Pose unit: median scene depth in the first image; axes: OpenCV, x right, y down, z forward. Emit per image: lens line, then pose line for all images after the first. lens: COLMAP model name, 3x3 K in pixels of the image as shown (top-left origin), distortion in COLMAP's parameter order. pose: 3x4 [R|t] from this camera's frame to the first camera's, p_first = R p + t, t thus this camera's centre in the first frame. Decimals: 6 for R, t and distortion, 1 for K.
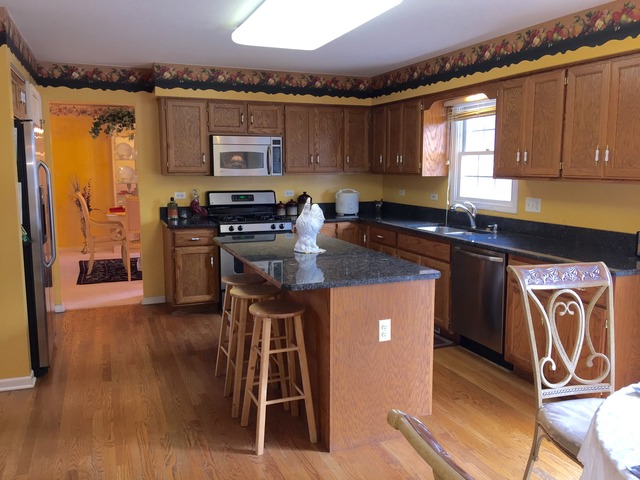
lens RADIAL K [[543.8, 0, 320.0], [0, 543.8, 240.0], [0, 0, 1]] dist [0.103114, -0.167080]
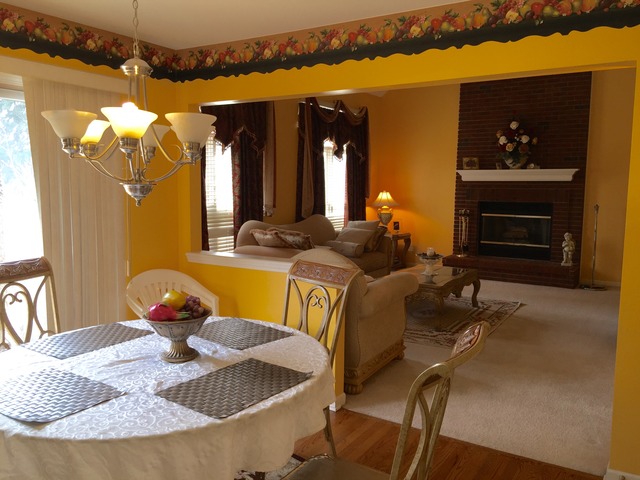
lens RADIAL K [[540.3, 0, 318.6], [0, 540.3, 237.8], [0, 0, 1]] dist [0.084904, -0.143520]
pose [[-0.588824, -0.085214, 0.803756, -0.627064], [0.103382, 0.978318, 0.179458, -0.177519], [-0.801622, 0.188763, -0.567248, 1.343624]]
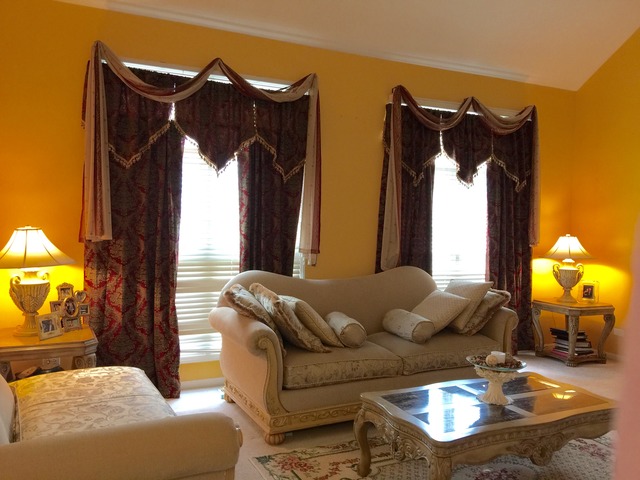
lens RADIAL K [[540.3, 0, 318.6], [0, 540.3, 237.8], [0, 0, 1]] dist [0.084904, -0.143520]
pose [[-0.064771, -0.032051, 0.997385, -0.566180], [0.117304, 0.992310, 0.039506, -0.152374], [-0.990982, 0.119556, -0.060513, 1.171765]]
